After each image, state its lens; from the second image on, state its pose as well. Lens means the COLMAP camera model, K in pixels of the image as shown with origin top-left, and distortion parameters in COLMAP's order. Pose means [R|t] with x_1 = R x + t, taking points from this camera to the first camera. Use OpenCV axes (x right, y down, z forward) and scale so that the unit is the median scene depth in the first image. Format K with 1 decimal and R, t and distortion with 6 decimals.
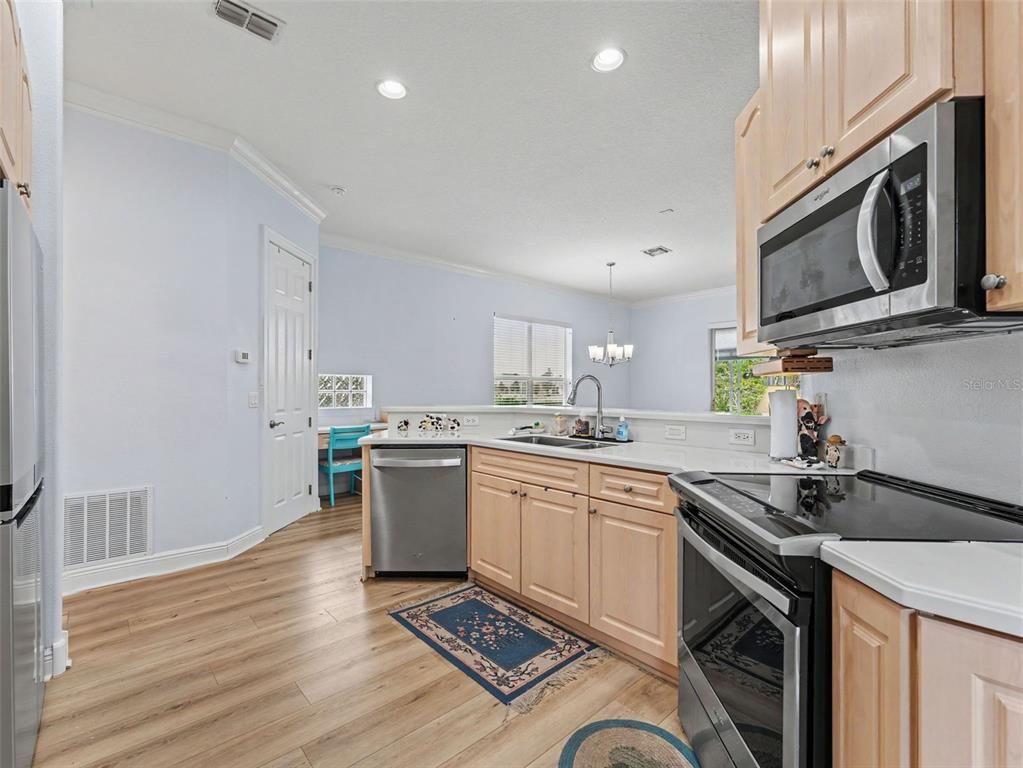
lens RADIAL K [[463.3, 0, 518.3], [0, 463.3, 389.0], [0, 0, 1]] dist [0.000835, -0.001574]
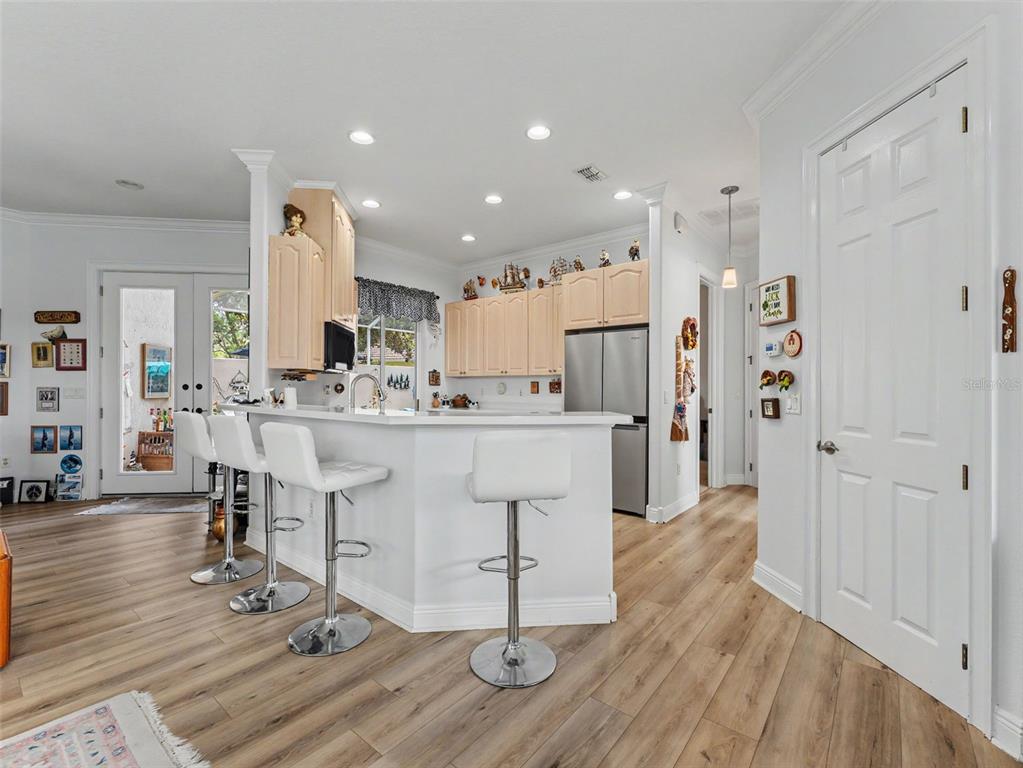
lens RADIAL K [[452.0, 0, 508.1], [0, 452.0, 383.6], [0, 0, 1]] dist [-0.008051, 0.000583]
pose [[-0.993284, -0.005641, -0.115568, -0.072172], [-0.004442, 0.999934, -0.010631, 0.001702], [0.115621, -0.010046, -0.993243, 2.510575]]
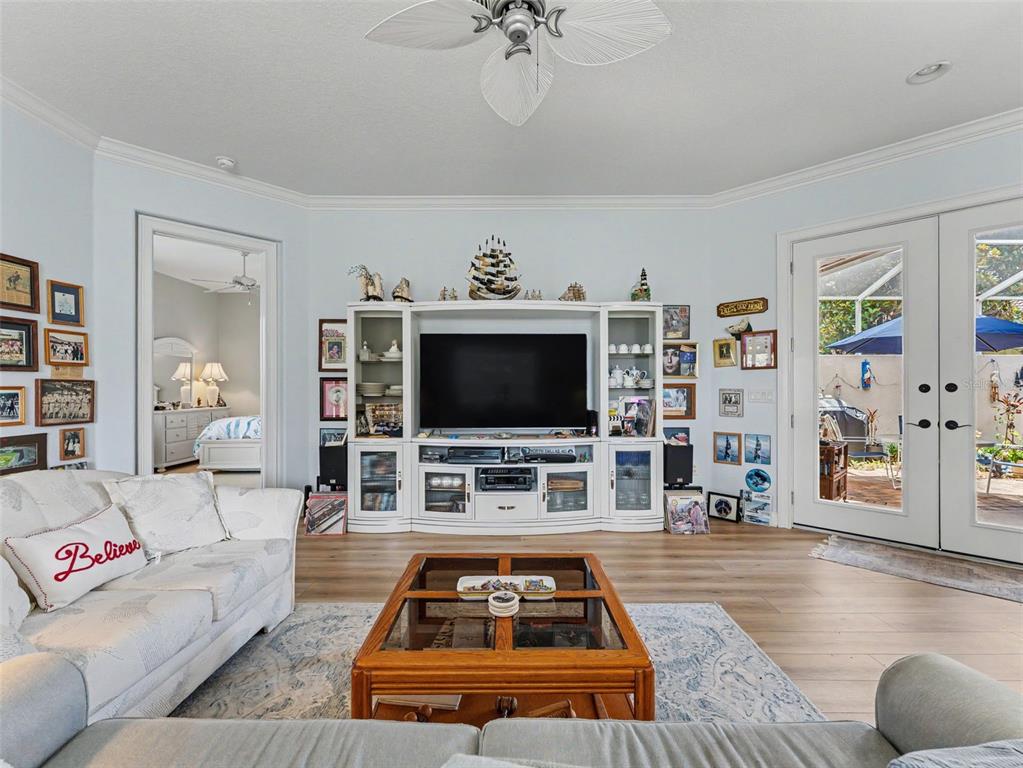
lens RADIAL K [[463.3, 0, 521.2], [0, 463.3, 387.2], [0, 0, 1]] dist [0.000835, -0.001574]
pose [[-0.729710, 0.000677, 0.683756, 1.221815], [-0.002170, 0.999992, -0.003306, 0.006639], [-0.683753, -0.003896, -0.729703, 2.132753]]
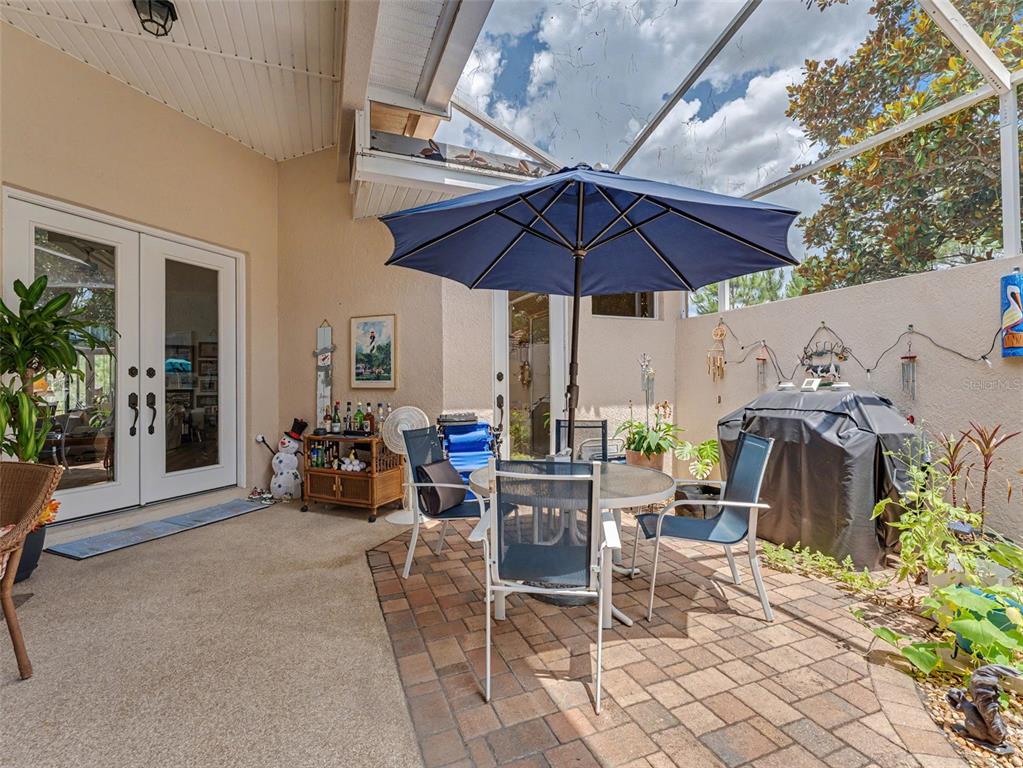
lens RADIAL K [[463.3, 0, 505.2], [0, 463.3, 381.3], [0, 0, 1]] dist [0.000835, -0.001574]
pose [[0.364838, 0.009269, 0.931025, 0.072682], [0.003483, 0.999930, -0.011320, 0.070868], [-0.931065, 0.007373, 0.364780, -2.028153]]
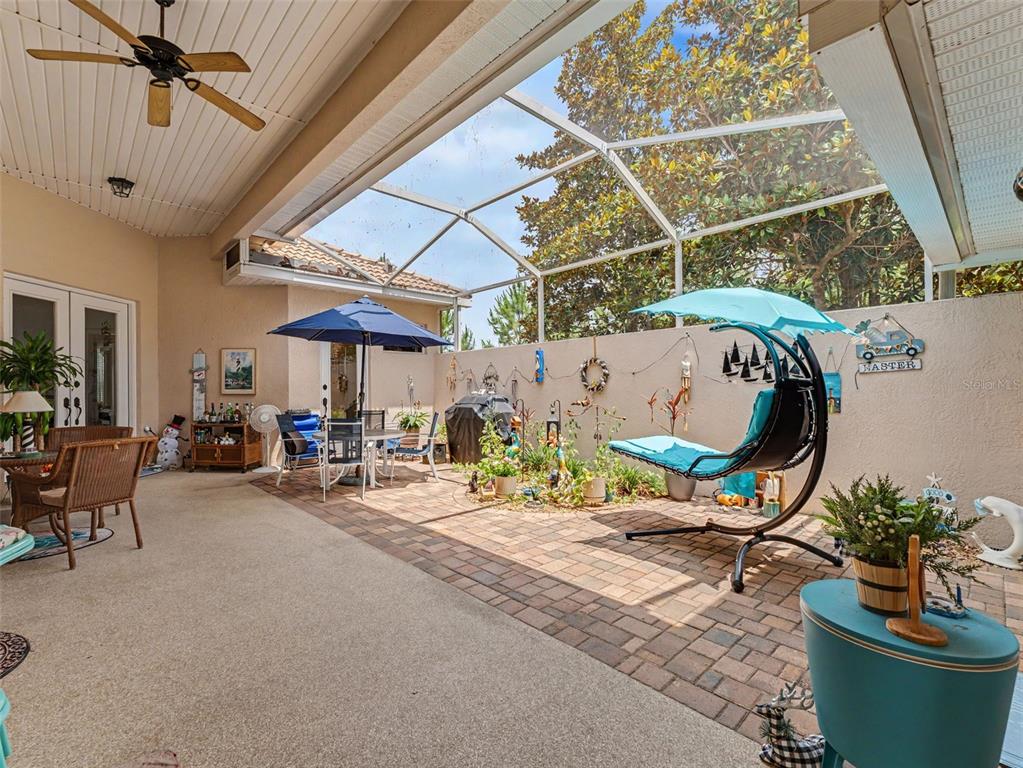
lens RADIAL K [[463.3, 0, 509.5], [0, 463.3, 388.7], [0, 0, 1]] dist [0.000835, -0.001574]
pose [[-0.009507, 0.006063, 0.999936, -1.582260], [0.002536, 0.999979, -0.006039, 0.061924], [-0.999952, 0.002478, -0.009522, -2.634175]]
